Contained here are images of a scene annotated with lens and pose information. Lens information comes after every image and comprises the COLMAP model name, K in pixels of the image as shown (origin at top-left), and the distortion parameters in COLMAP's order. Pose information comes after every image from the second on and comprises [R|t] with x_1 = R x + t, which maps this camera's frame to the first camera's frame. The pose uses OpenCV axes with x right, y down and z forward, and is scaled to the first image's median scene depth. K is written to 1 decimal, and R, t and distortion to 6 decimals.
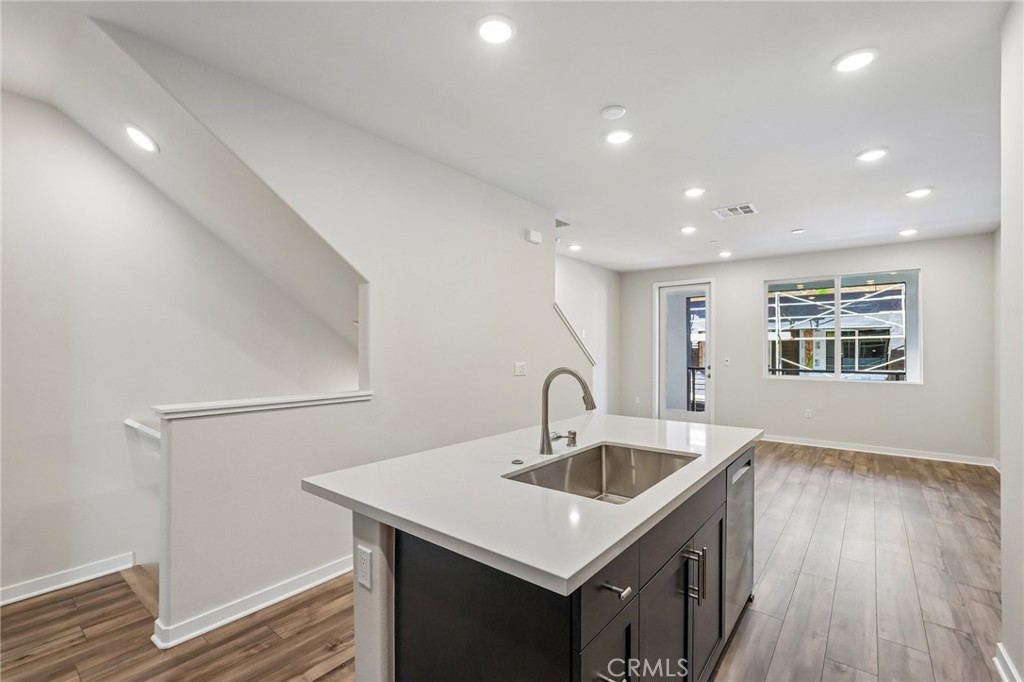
lens RADIAL K [[448.4, 0, 510.1], [0, 448.4, 346.5], [0, 0, 1]] dist [-0.007972, 0.003771]
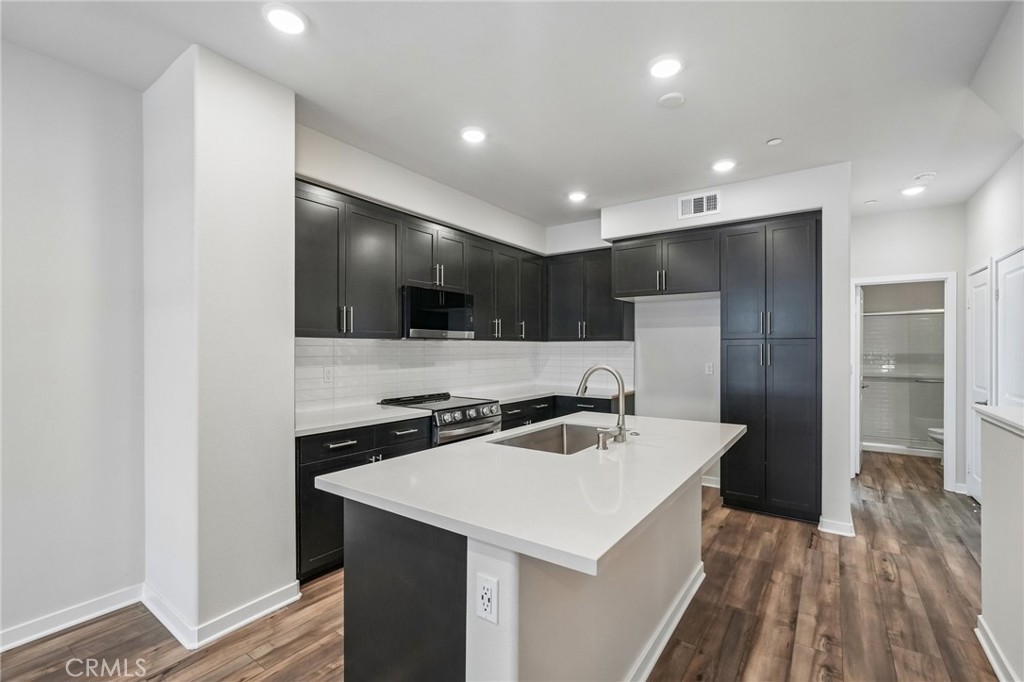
lens RADIAL K [[448.4, 0, 514.3], [0, 448.4, 349.2], [0, 0, 1]] dist [-0.007972, 0.003771]
pose [[-0.998195, 0.000065, -0.060055, 0.063094], [0.000341, 0.999989, -0.004589, 0.002527], [0.060054, -0.004602, -0.998185, 0.326798]]
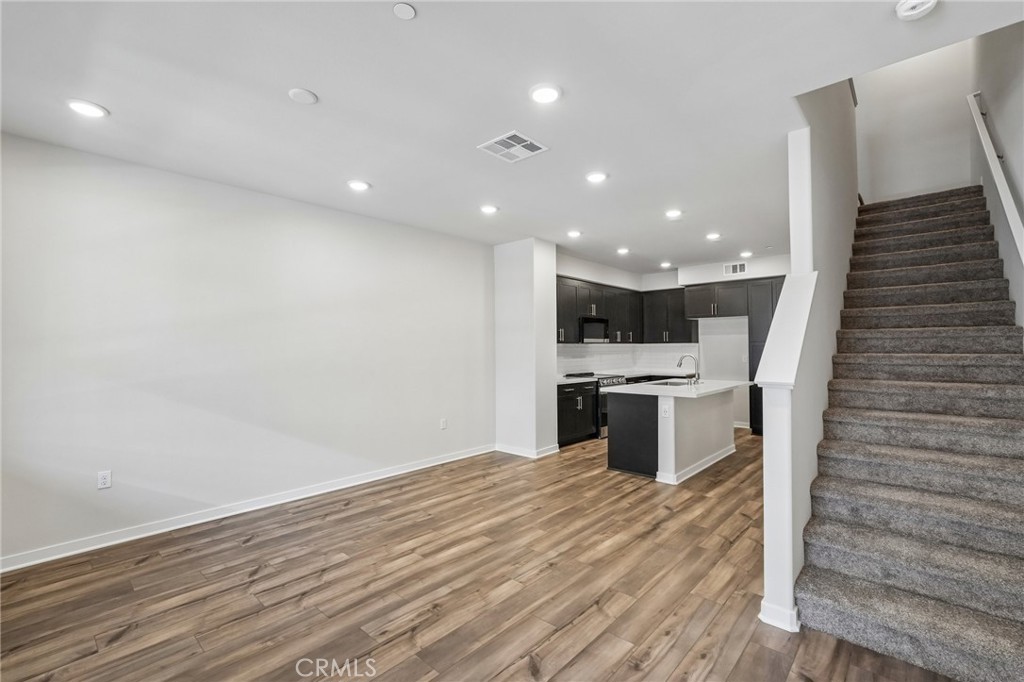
lens RADIAL K [[448.4, 0, 510.3], [0, 448.4, 337.9], [0, 0, 1]] dist [-0.007972, 0.003771]
pose [[-0.998179, 0.006540, 0.059971, 0.169436], [0.004837, 0.999582, -0.028495, 0.003510], [-0.060133, -0.028153, -0.997793, 0.610860]]
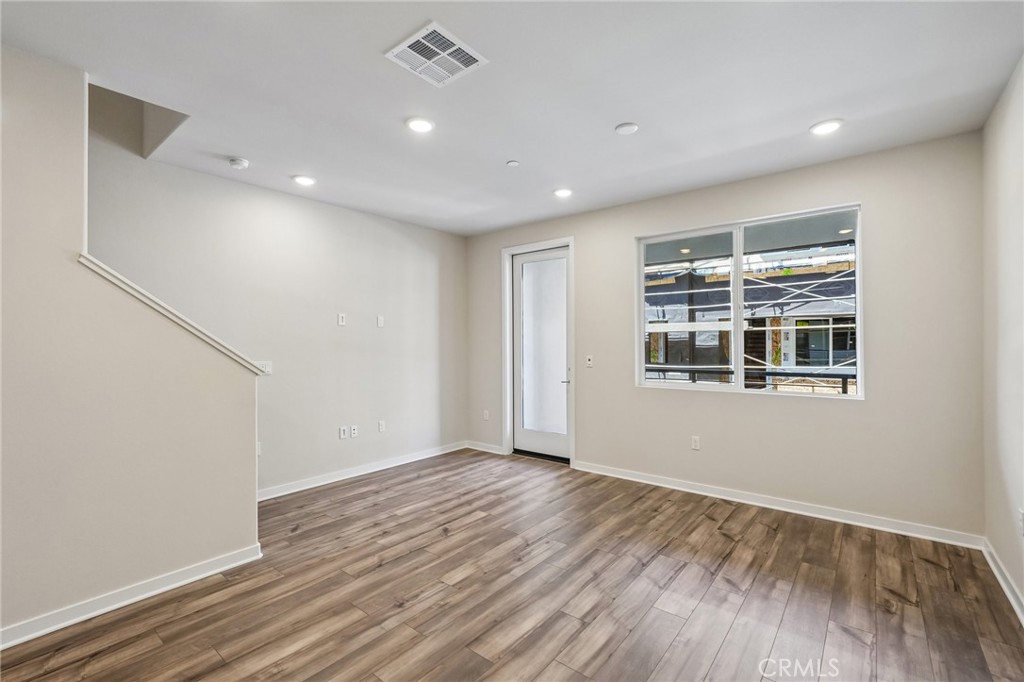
lens RADIAL K [[448.4, 0, 509.3], [0, 448.4, 340.3], [0, 0, 1]] dist [-0.007972, 0.003771]
pose [[0.999958, -0.008683, -0.002897, 0.210588], [0.008683, 0.999962, -0.000301, 0.001137], [0.002900, 0.000275, 0.999996, 0.187865]]
